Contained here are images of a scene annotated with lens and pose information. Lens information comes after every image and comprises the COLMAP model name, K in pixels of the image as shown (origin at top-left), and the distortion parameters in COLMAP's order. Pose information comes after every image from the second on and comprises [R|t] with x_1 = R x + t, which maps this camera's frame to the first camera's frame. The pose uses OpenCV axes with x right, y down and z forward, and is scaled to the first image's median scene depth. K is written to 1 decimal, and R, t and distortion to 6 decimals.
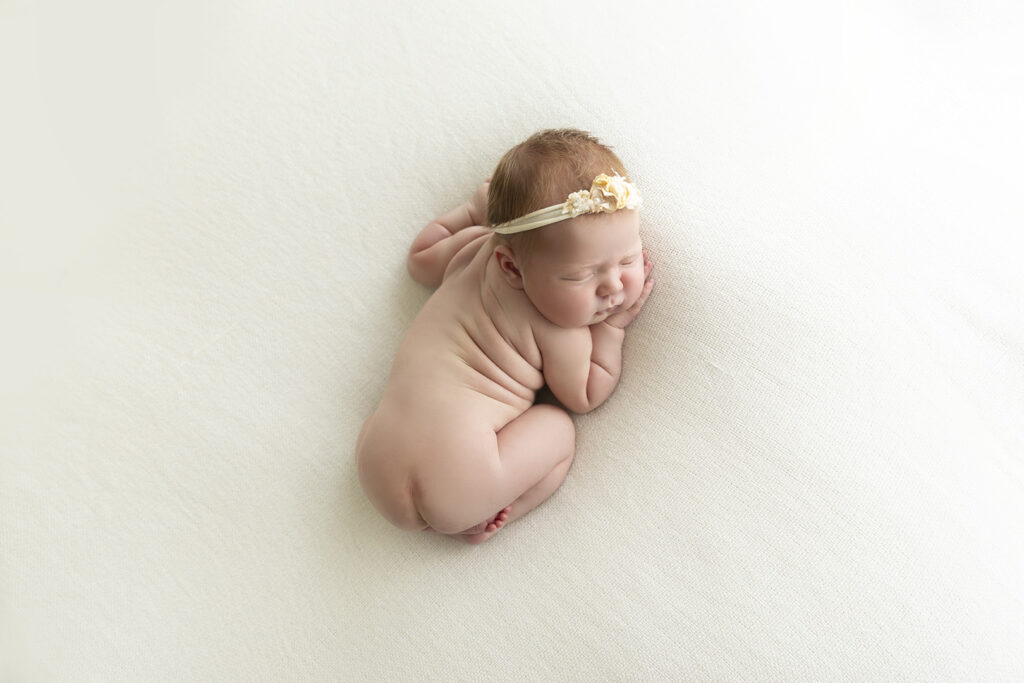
lens RADIAL K [[622.2, 0, 505.7], [0, 622.2, 344.2], [0, 0, 1]] dist [-0.010813, 0.003770]
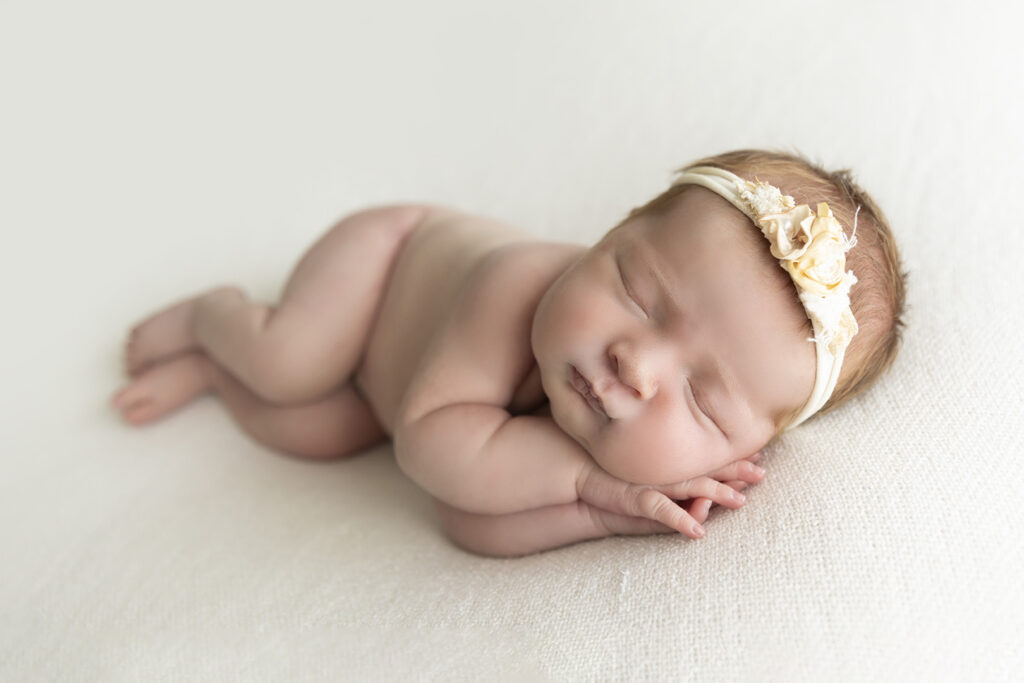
lens RADIAL K [[869.5, 0, 563.6], [0, 869.5, 304.1], [0, 0, 1]] dist [0.004182, -0.023233]
pose [[0.276899, 0.762960, -0.584140, 0.544934], [-0.960779, 0.210208, -0.180879, 0.070854], [-0.015212, 0.611314, 0.791242, 0.507273]]
